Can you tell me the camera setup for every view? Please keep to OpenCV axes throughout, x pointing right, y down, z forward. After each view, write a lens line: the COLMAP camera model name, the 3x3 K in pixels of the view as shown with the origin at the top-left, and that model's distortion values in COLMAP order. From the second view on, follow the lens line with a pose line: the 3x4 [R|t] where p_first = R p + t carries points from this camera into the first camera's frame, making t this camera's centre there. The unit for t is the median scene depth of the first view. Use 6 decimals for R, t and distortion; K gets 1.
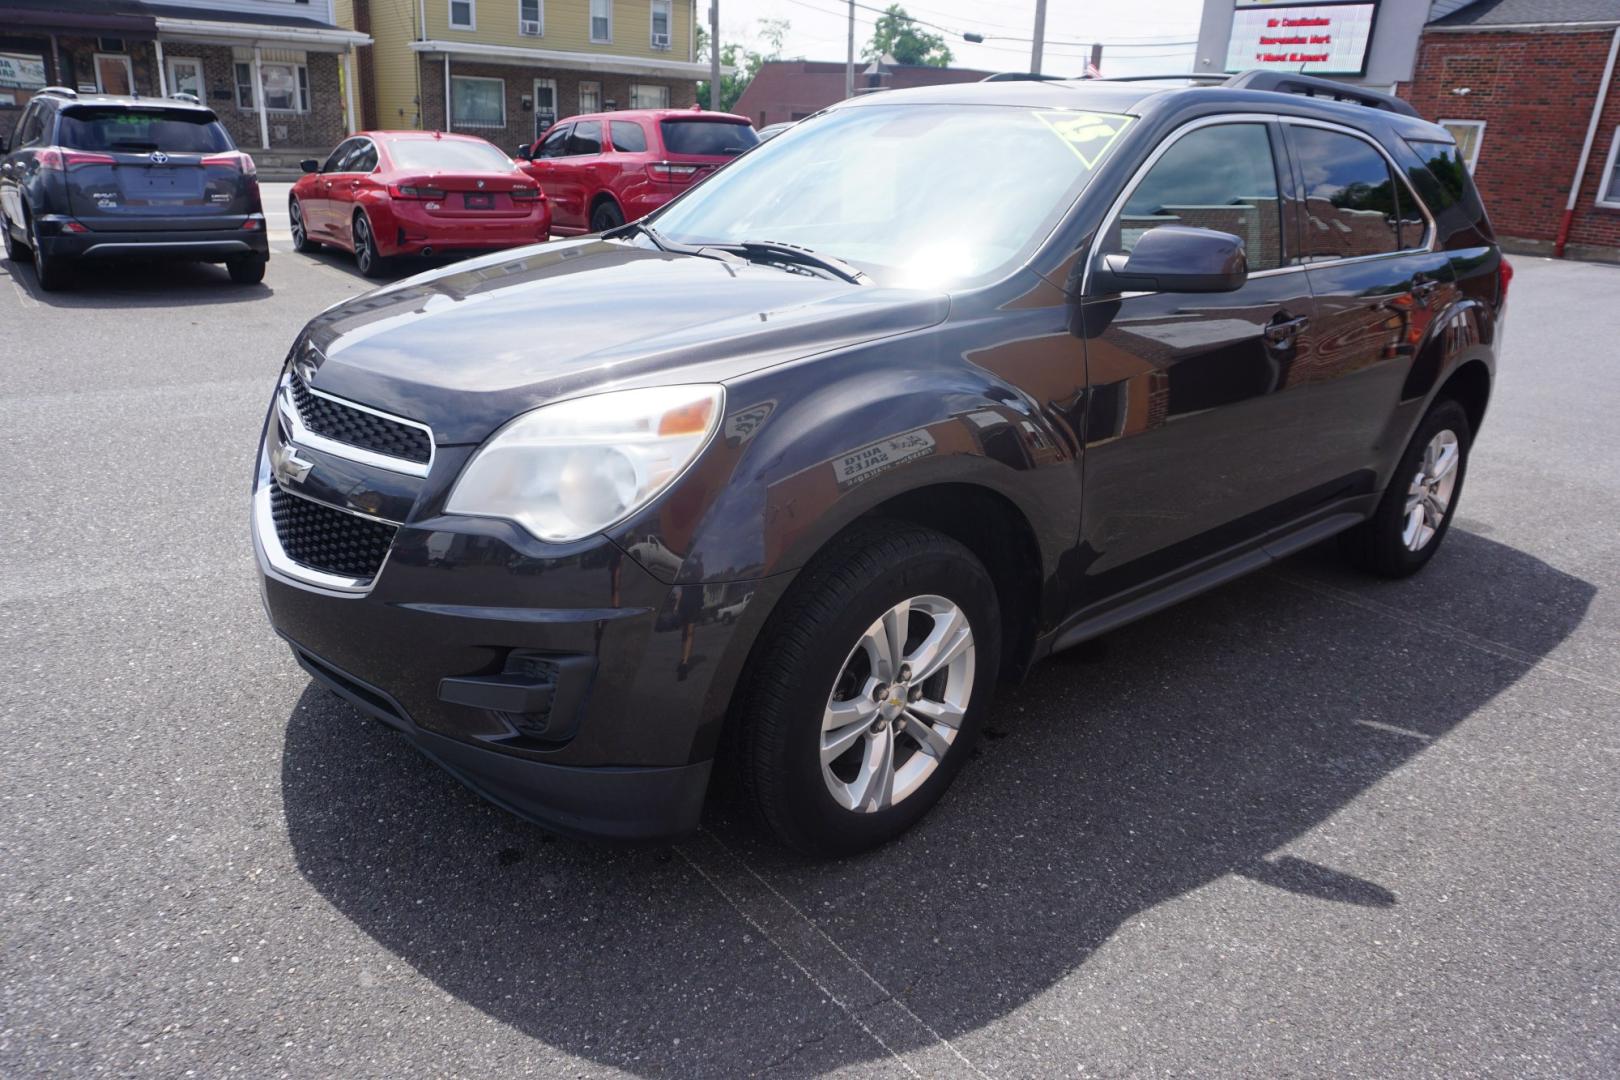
lens RADIAL K [[1090.7, 0, 823.5], [0, 1090.7, 536.2], [0, 0, 1]] dist [-0.057363, 0.031272]
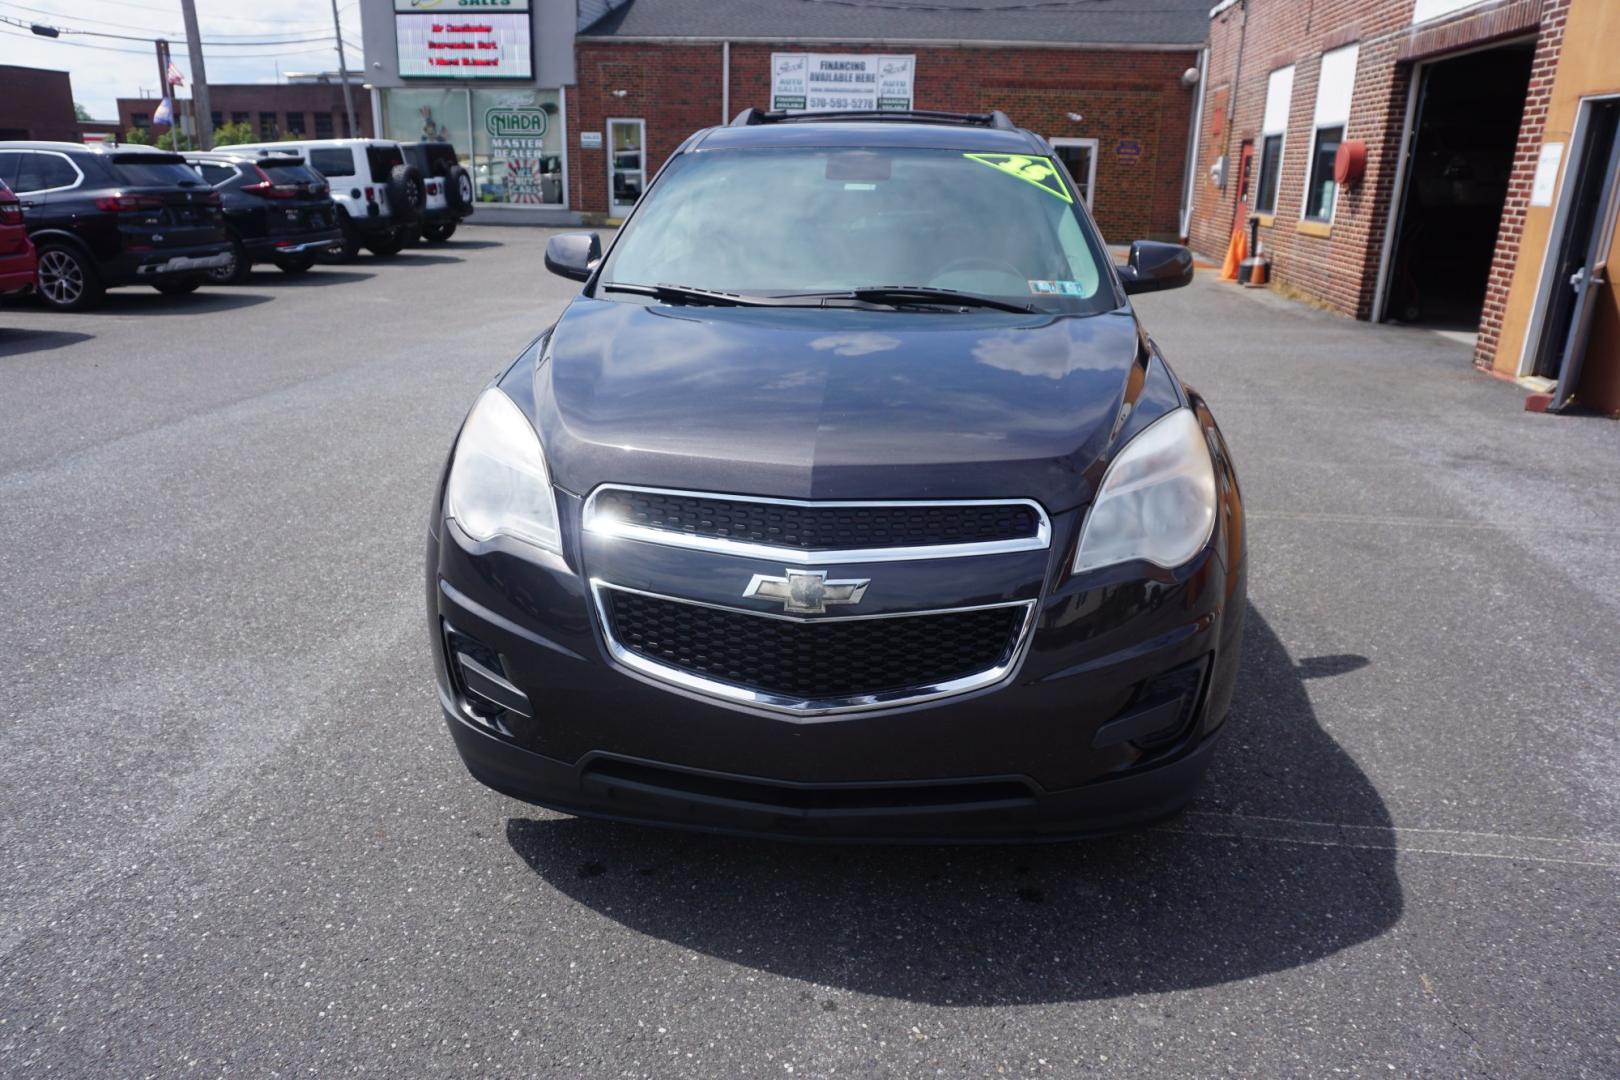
lens RADIAL K [[1090.7, 0, 799.5], [0, 1090.7, 530.5], [0, 0, 1]] dist [-0.057363, 0.031272]
pose [[0.724339, -0.249248, 0.642813, -0.124201], [0.250382, 0.963806, 0.091574, -0.022840], [-0.642372, 0.094618, 0.760530, 0.039359]]
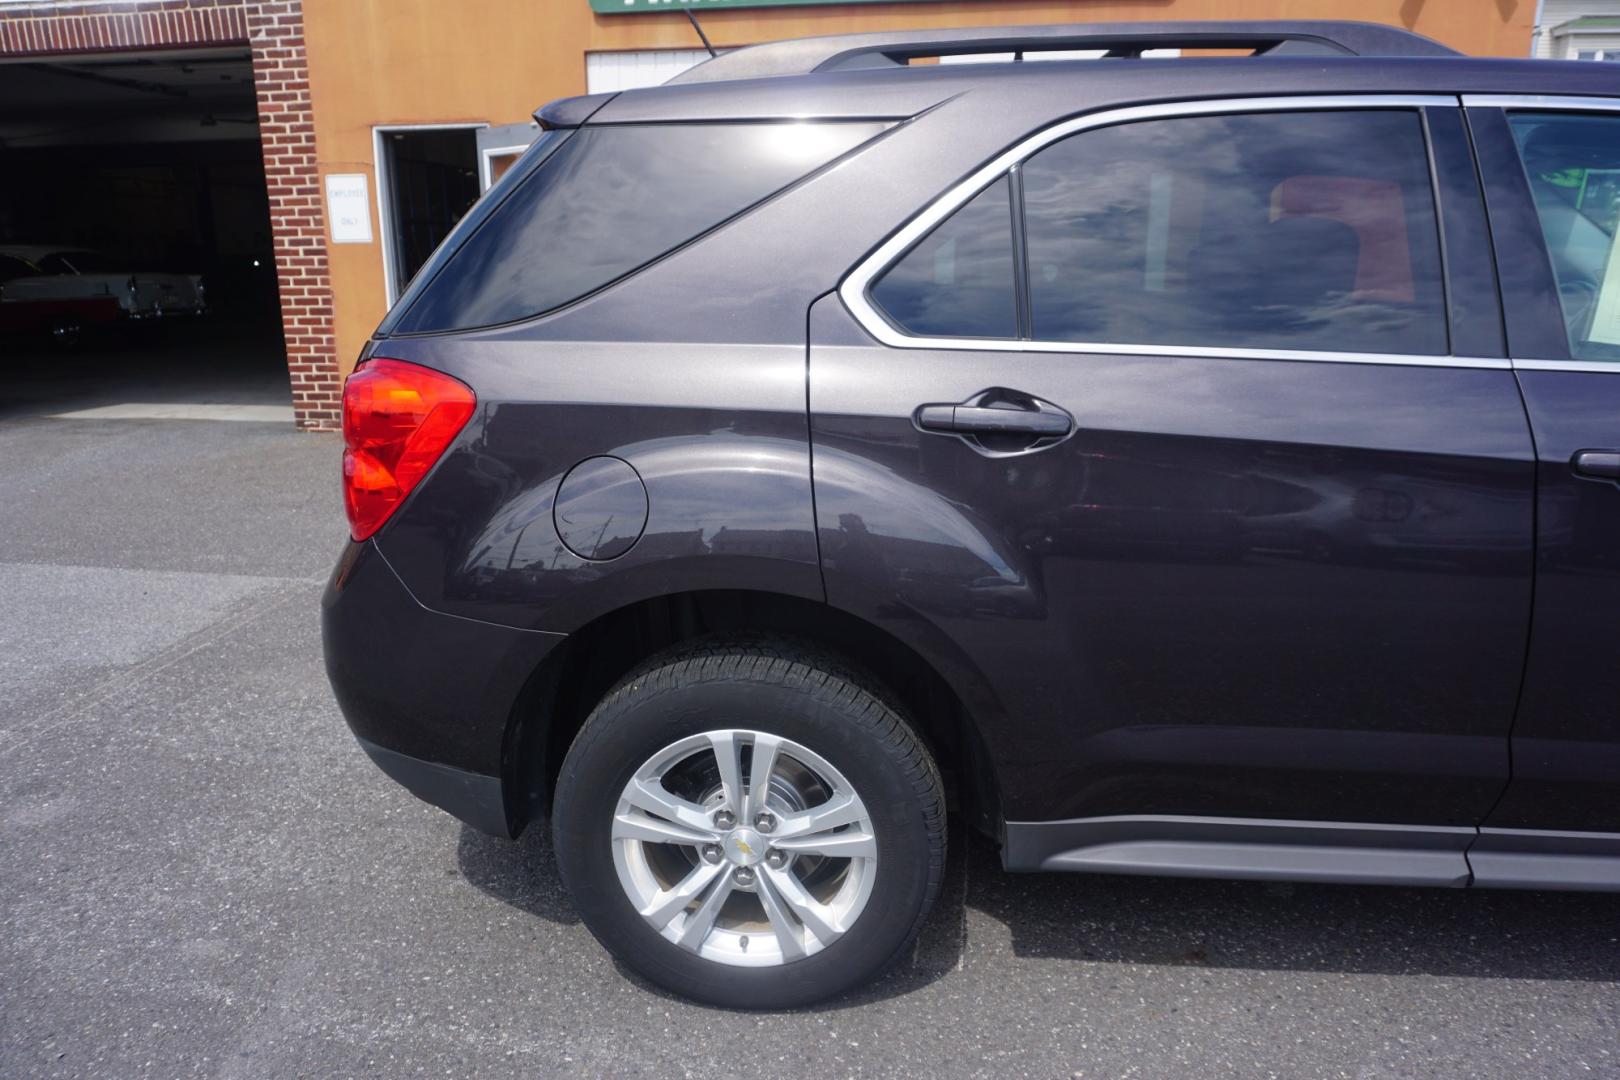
lens RADIAL K [[1090.7, 0, 807.3], [0, 1090.7, 538.0], [0, 0, 1]] dist [-0.057363, 0.031272]
pose [[-0.688853, -0.231370, 0.686985, -0.006687], [0.226966, 0.831207, 0.507525, -0.112370], [-0.688453, 0.505533, -0.520067, 0.323056]]
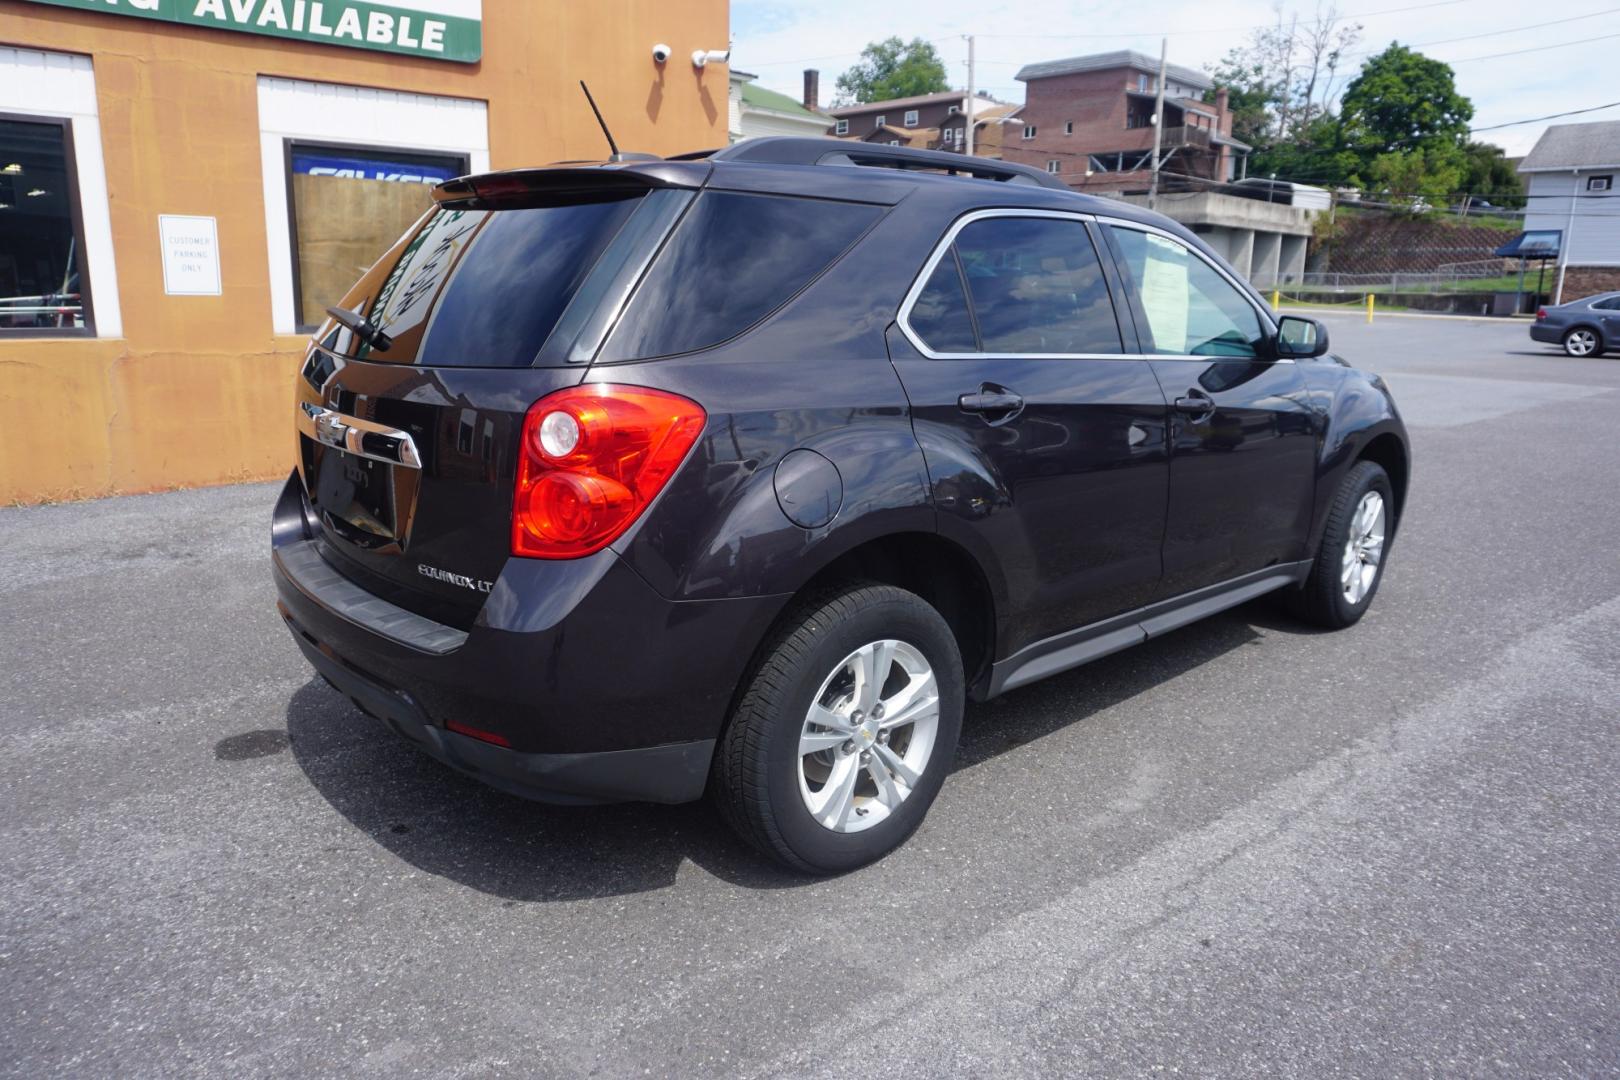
lens RADIAL K [[1090.7, 0, 804.6], [0, 1090.7, 536.1], [0, 0, 1]] dist [-0.057363, 0.031272]
pose [[-0.997650, -0.059965, -0.033159, 0.077068], [-0.068355, 0.837099, 0.542764, -0.133049], [-0.004789, 0.543755, -0.839230, 0.392154]]
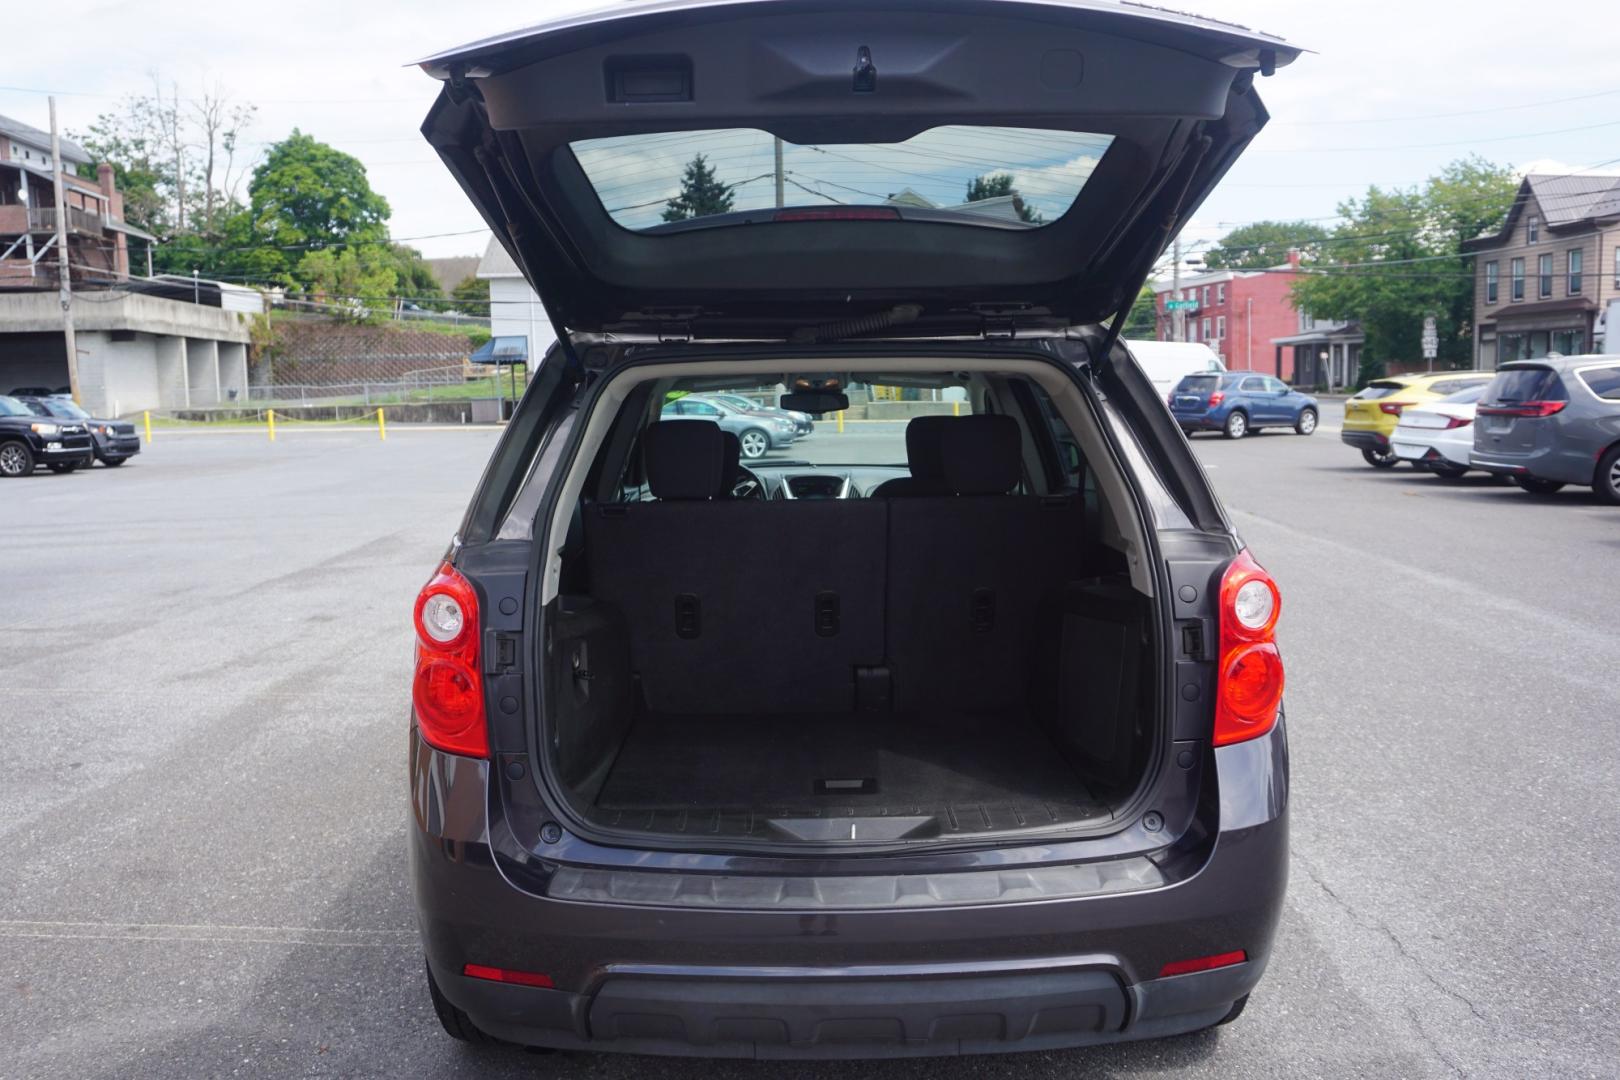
lens RADIAL K [[1327.9, 0, 796.5], [0, 1327.9, 568.7], [0, 0, 1]] dist [-0.041815, 0.057123]
pose [[-0.652879, 0.063138, -0.754826, 0.203059], [-0.265677, 0.914124, 0.306256, -0.104521], [0.709341, 0.400488, -0.580038, 0.327755]]
